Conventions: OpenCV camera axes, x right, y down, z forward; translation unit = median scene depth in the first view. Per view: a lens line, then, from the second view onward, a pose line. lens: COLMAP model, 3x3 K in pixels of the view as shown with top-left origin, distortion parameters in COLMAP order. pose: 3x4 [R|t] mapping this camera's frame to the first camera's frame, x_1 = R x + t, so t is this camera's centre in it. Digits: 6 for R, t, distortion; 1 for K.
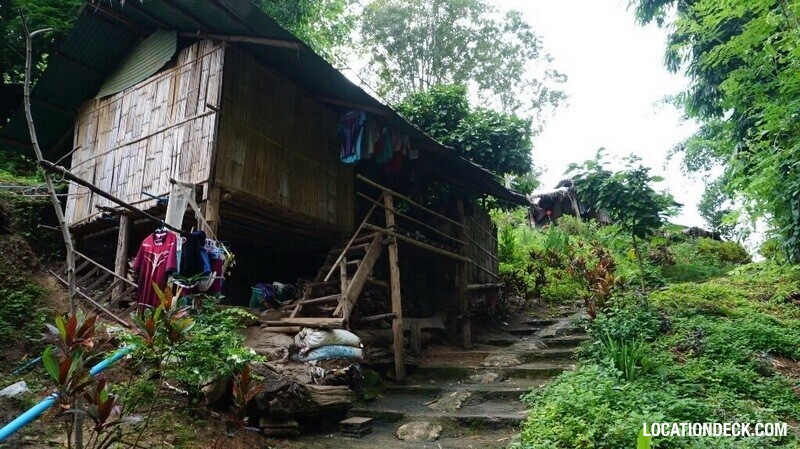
lens RADIAL K [[533.4, 0, 399.0], [0, 533.4, 231.5], [0, 0, 1]] dist [-0.059683, 0.042678]
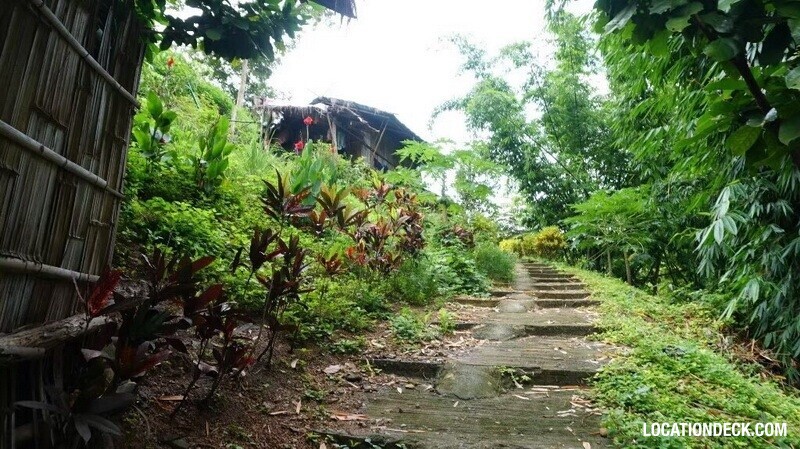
lens RADIAL K [[533.4, 0, 399.0], [0, 533.4, 231.5], [0, 0, 1]] dist [-0.059683, 0.042678]
pose [[0.855929, 0.137883, 0.498372, 0.359656], [-0.191147, 0.979895, 0.057180, 0.075150], [-0.480468, -0.144204, 0.865076, 1.537489]]
